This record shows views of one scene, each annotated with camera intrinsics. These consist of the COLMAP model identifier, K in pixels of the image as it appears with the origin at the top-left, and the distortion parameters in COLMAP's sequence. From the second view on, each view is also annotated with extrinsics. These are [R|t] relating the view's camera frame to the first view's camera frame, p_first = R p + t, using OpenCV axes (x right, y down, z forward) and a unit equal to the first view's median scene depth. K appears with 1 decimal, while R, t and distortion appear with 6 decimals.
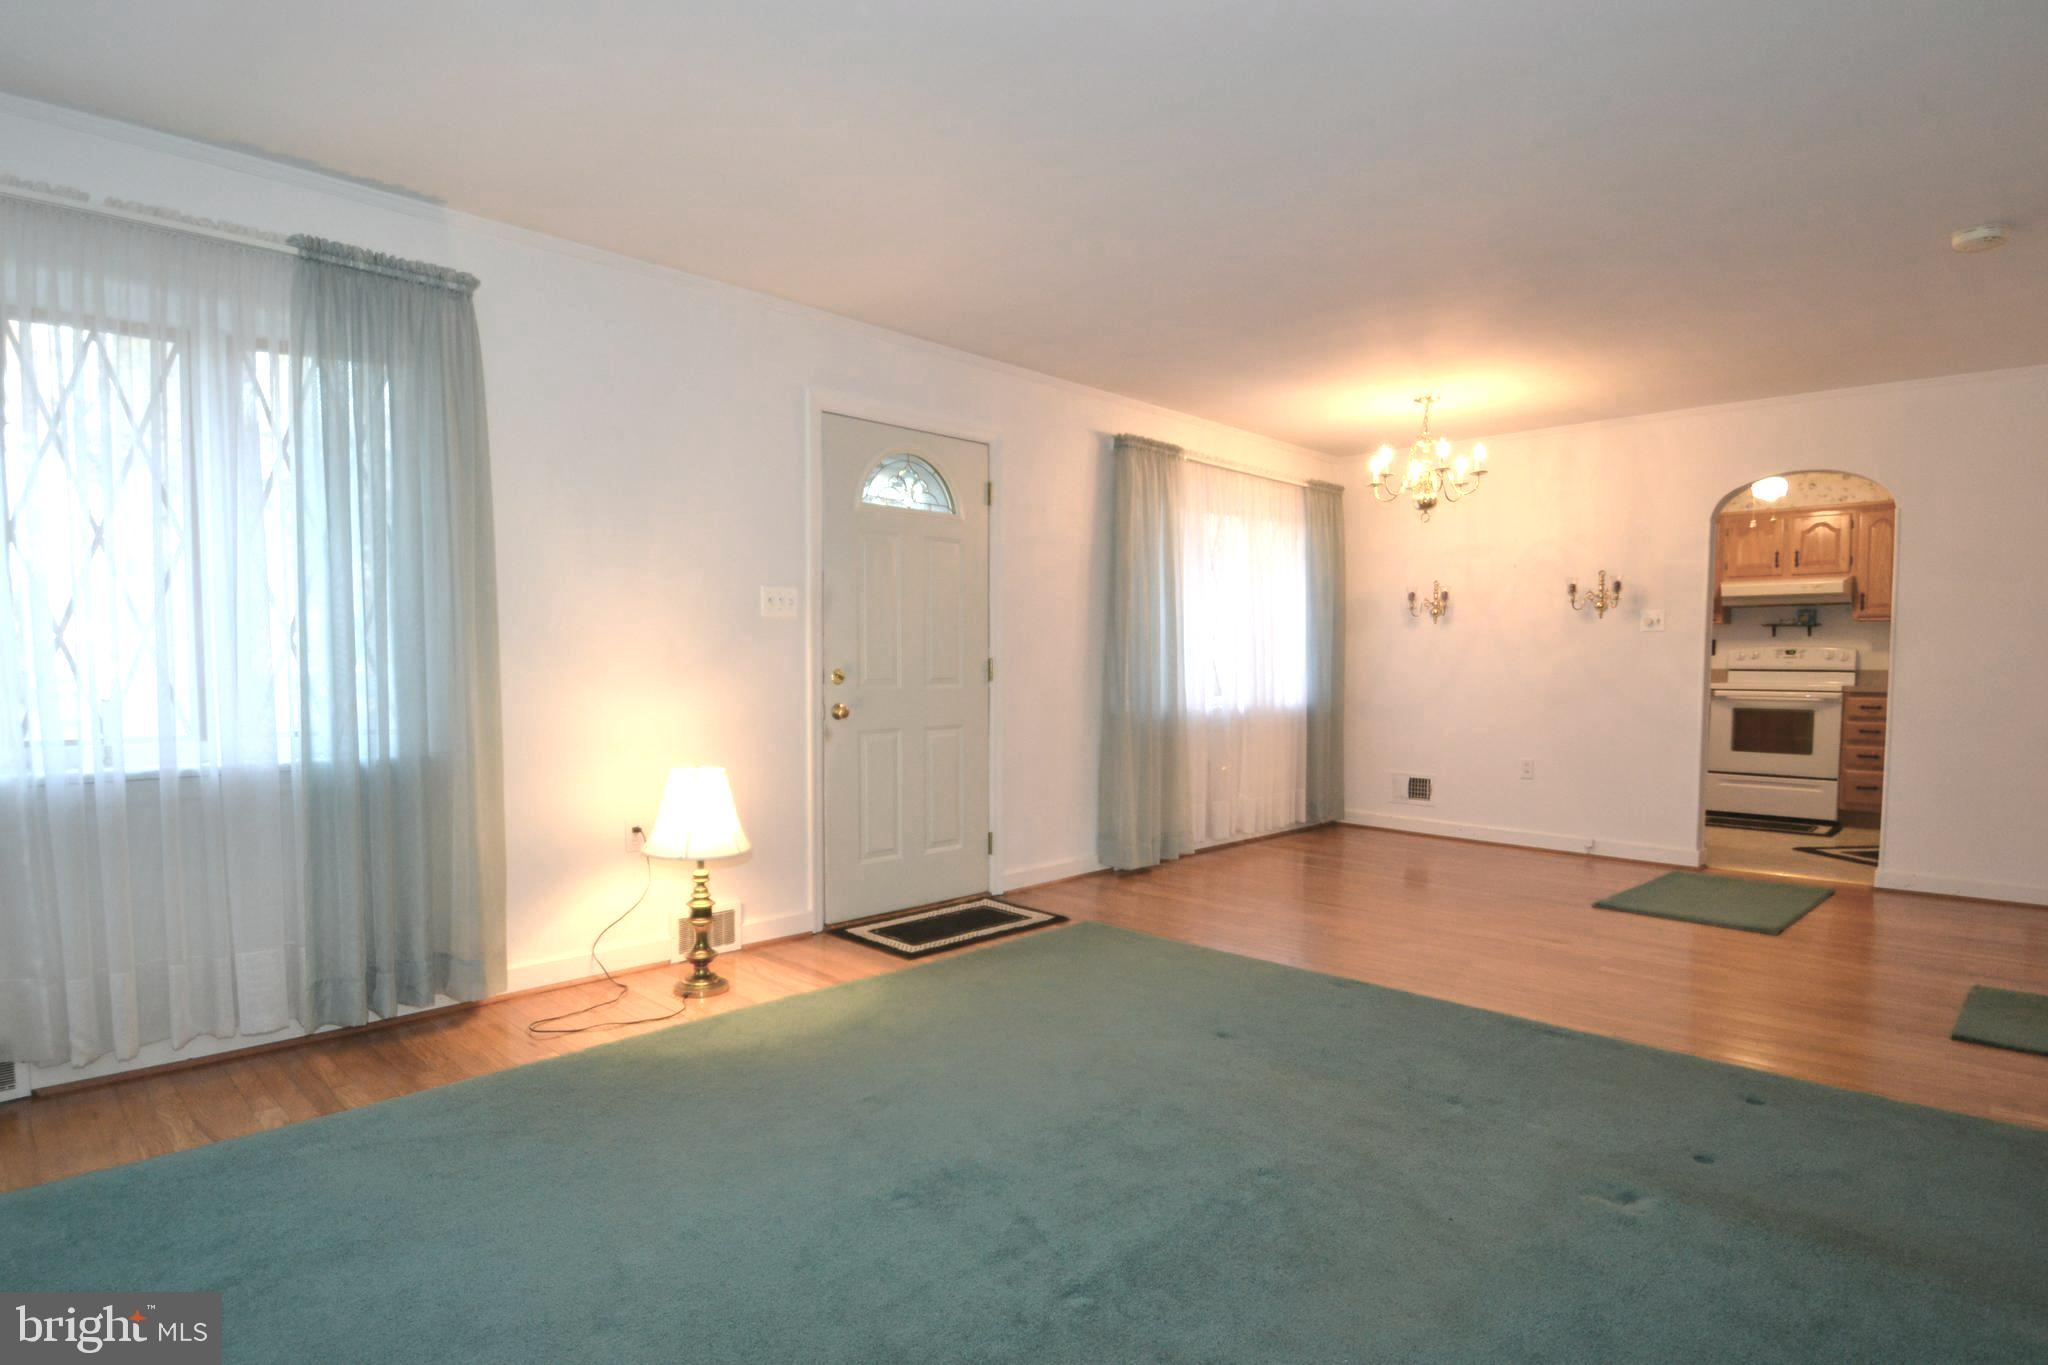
lens RADIAL K [[1103.4, 0, 983.2], [0, 1103.4, 725.6], [0, 0, 1]] dist [0.001407, -0.005677]
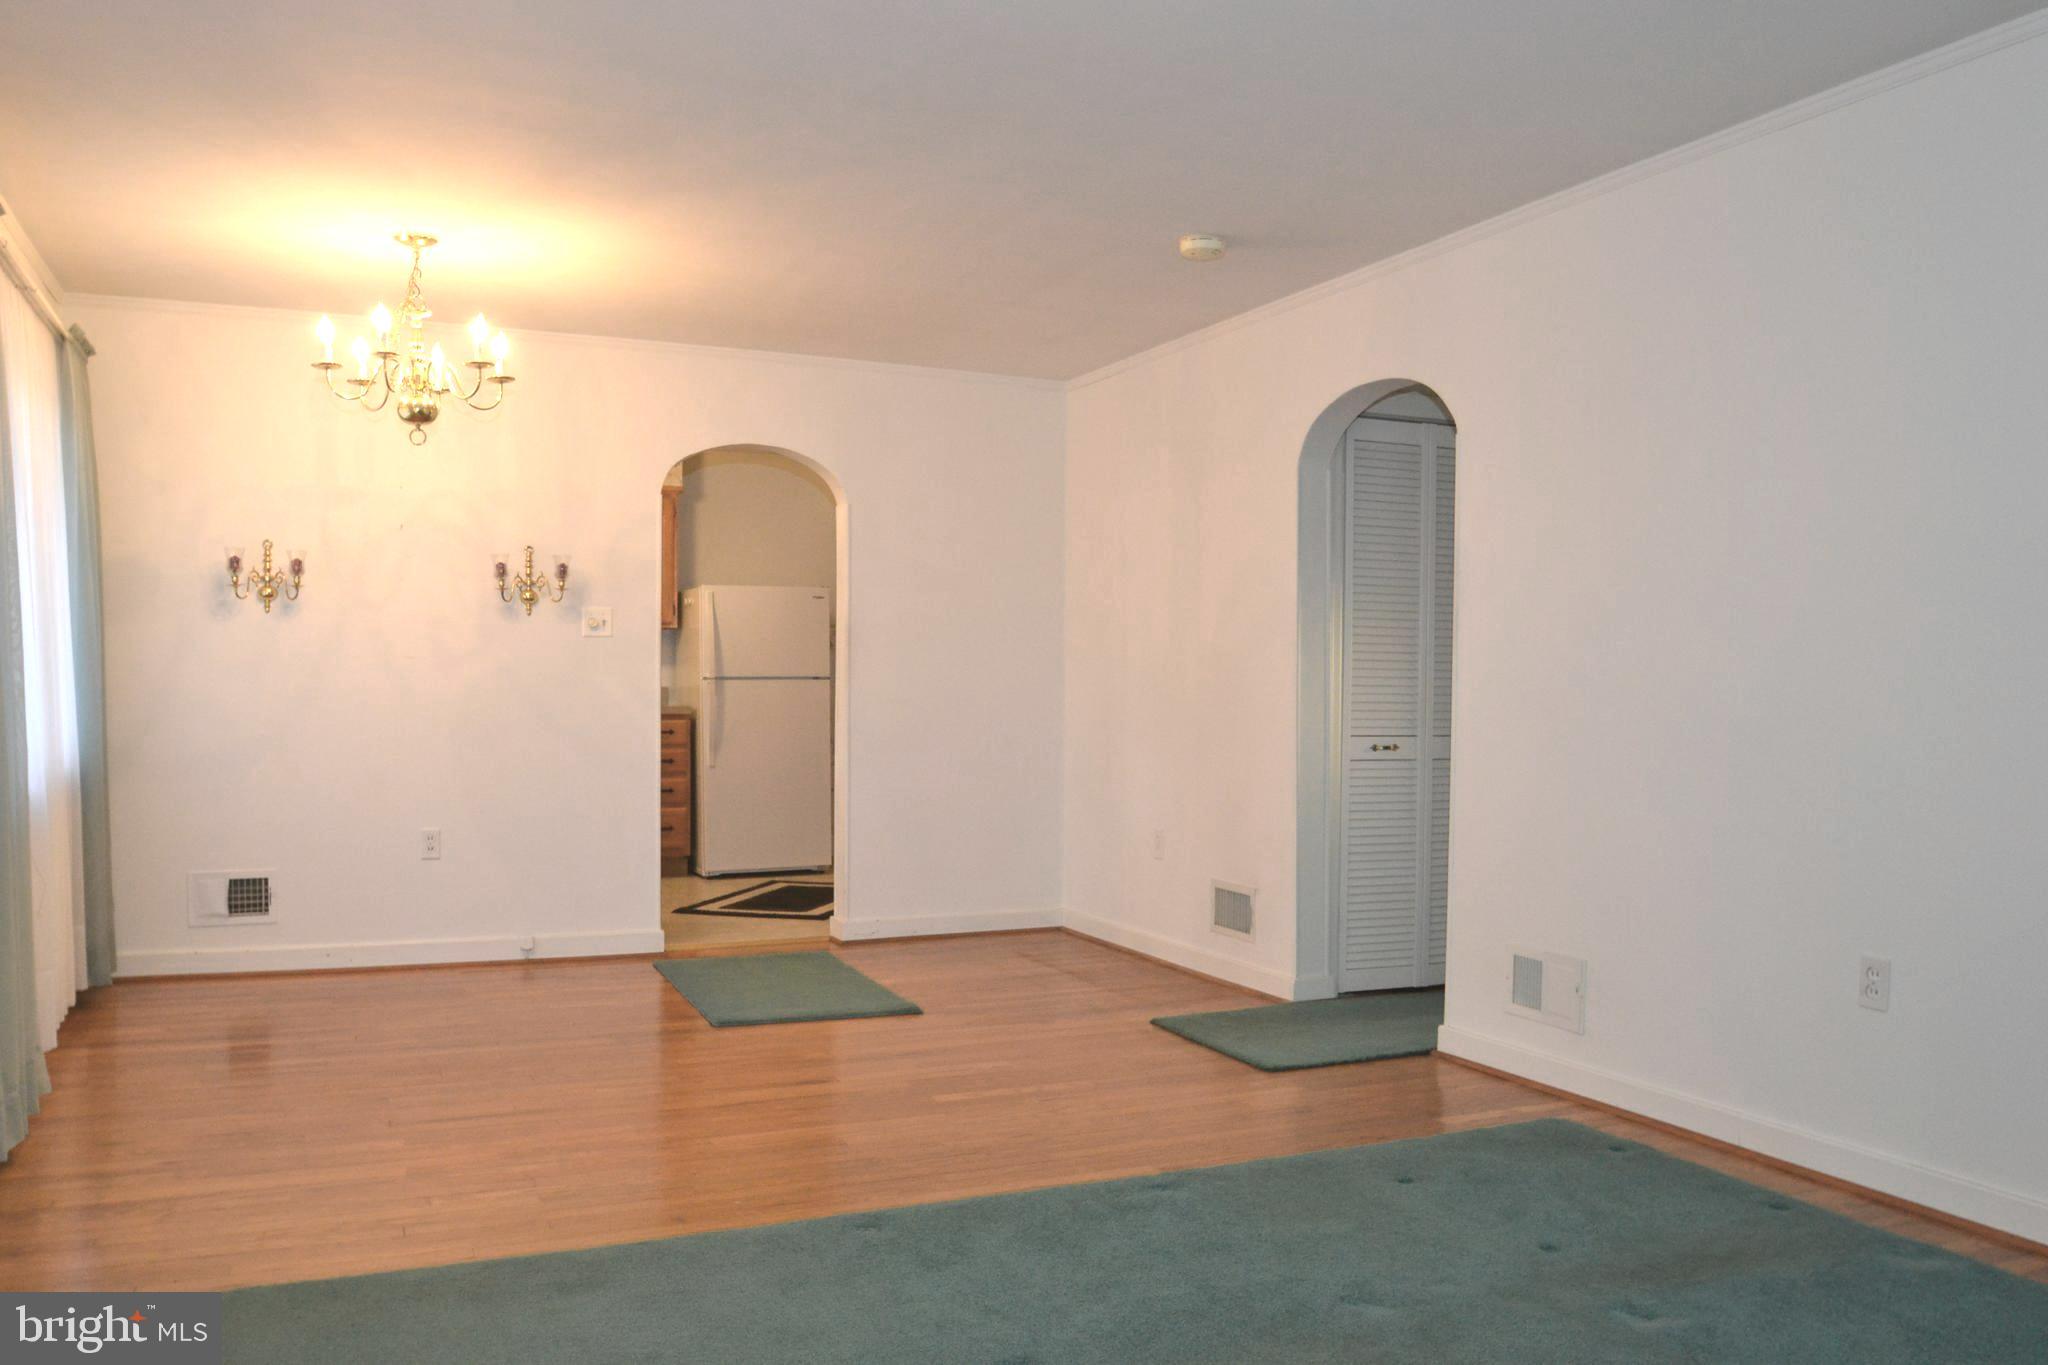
lens RADIAL K [[1596.0, 0, 1022.6], [0, 1596.0, 695.2], [0, 0, 1]] dist [-0.033313, 0.001867]
pose [[0.361937, -0.006160, 0.932182, -0.250917], [0.050173, 0.998657, -0.012881, -0.018477], [-0.930851, 0.051433, 0.361760, 0.345627]]
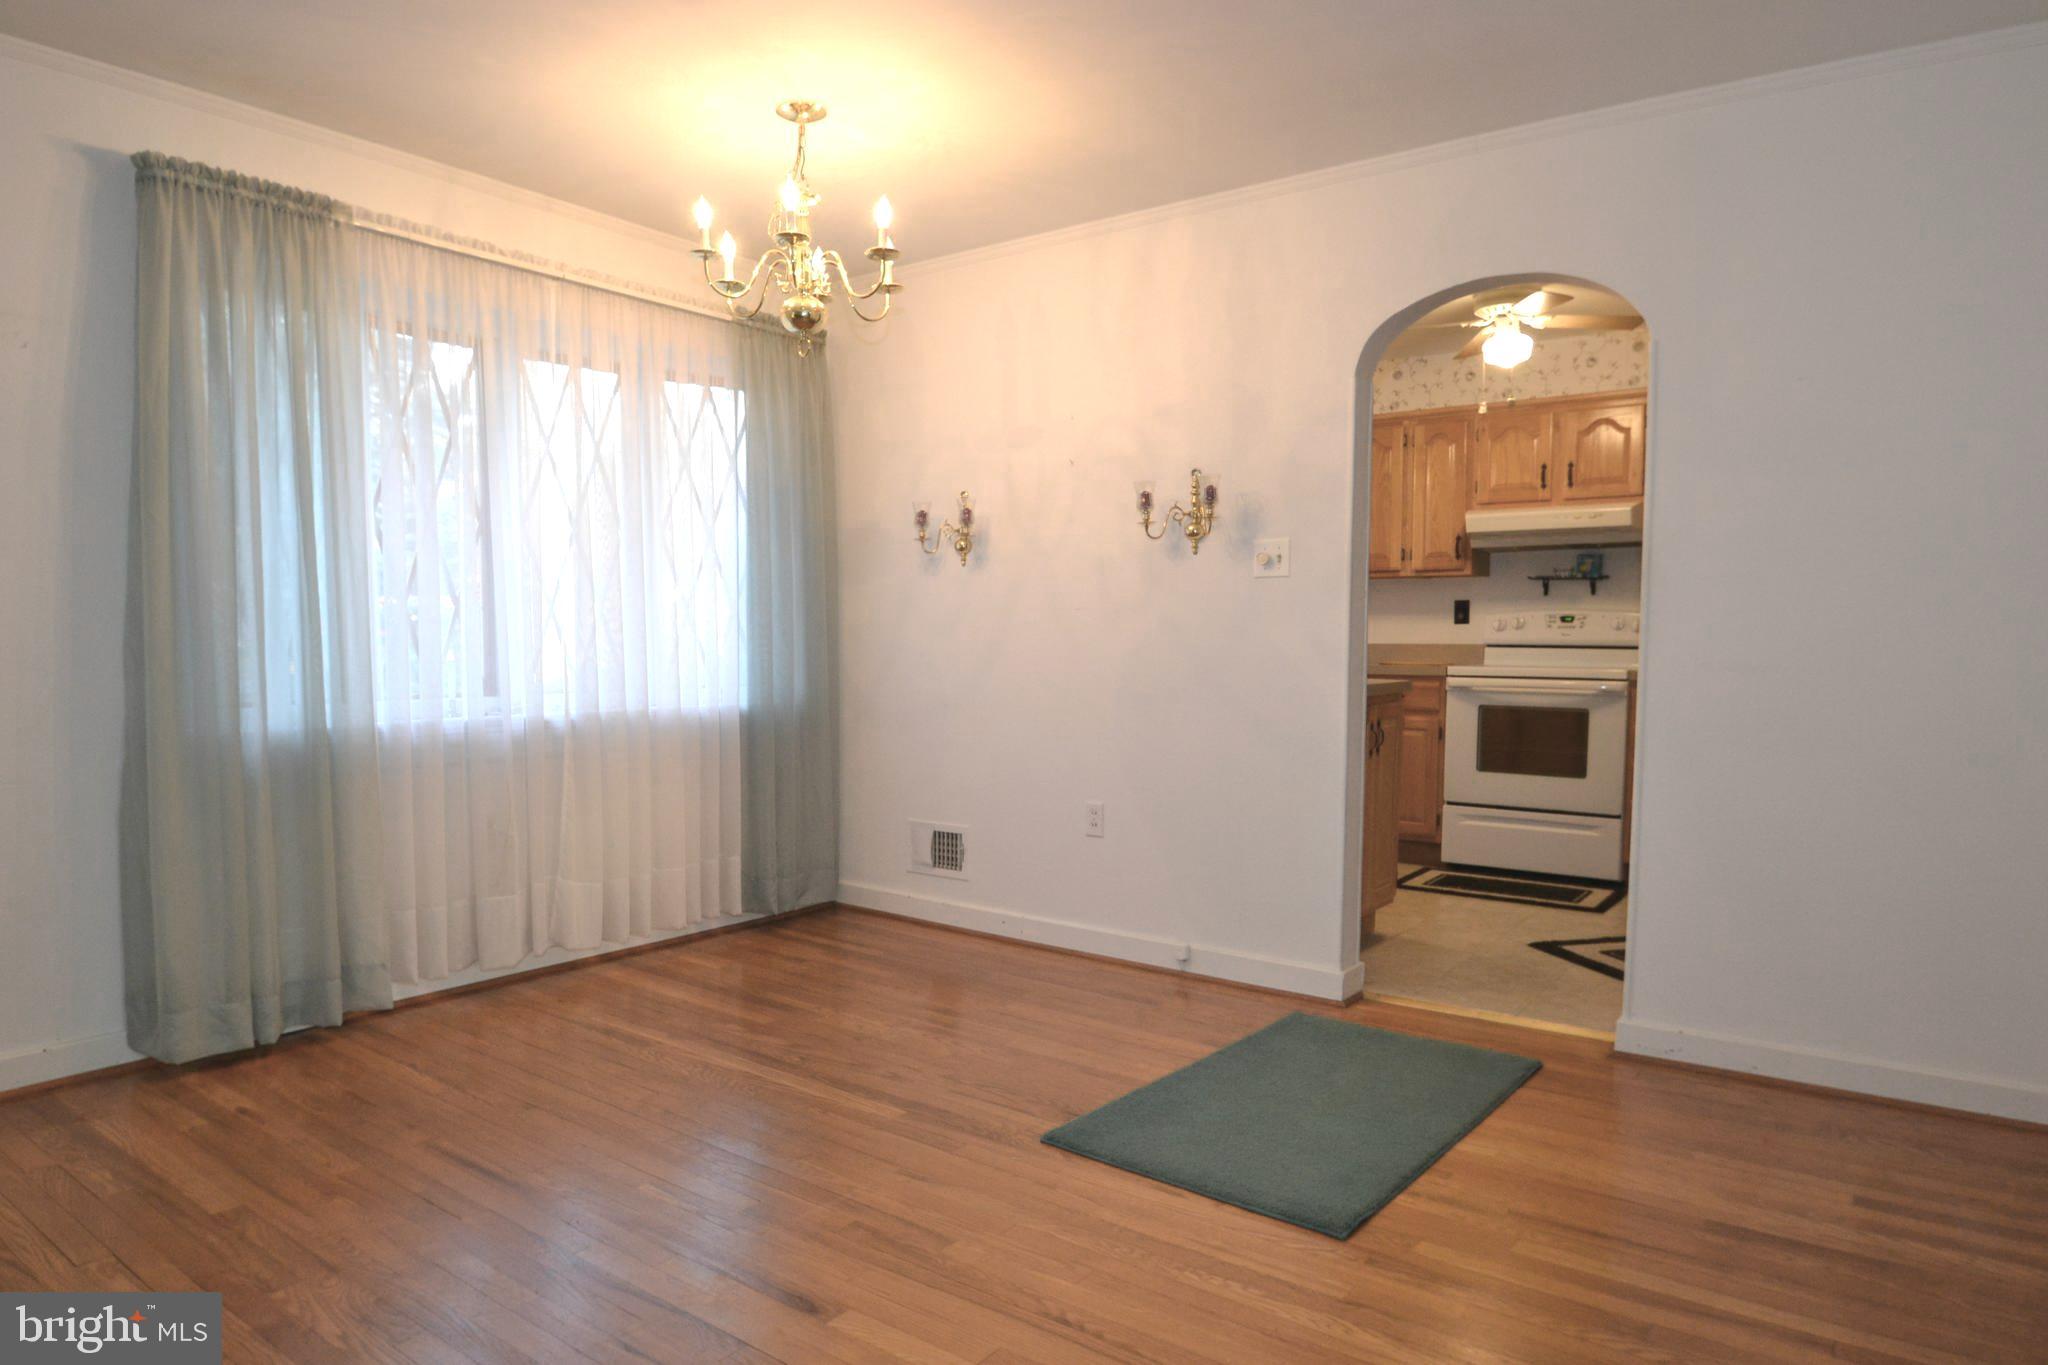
lens RADIAL K [[1265.1, 0, 994.1], [0, 1265.1, 726.1], [0, 0, 1]] dist [-0.021315, -0.000963]
pose [[0.992234, -0.008179, 0.124116, 0.368234], [0.006571, 0.999889, 0.013362, -0.018486], [-0.124212, -0.012443, 0.992178, 0.364599]]
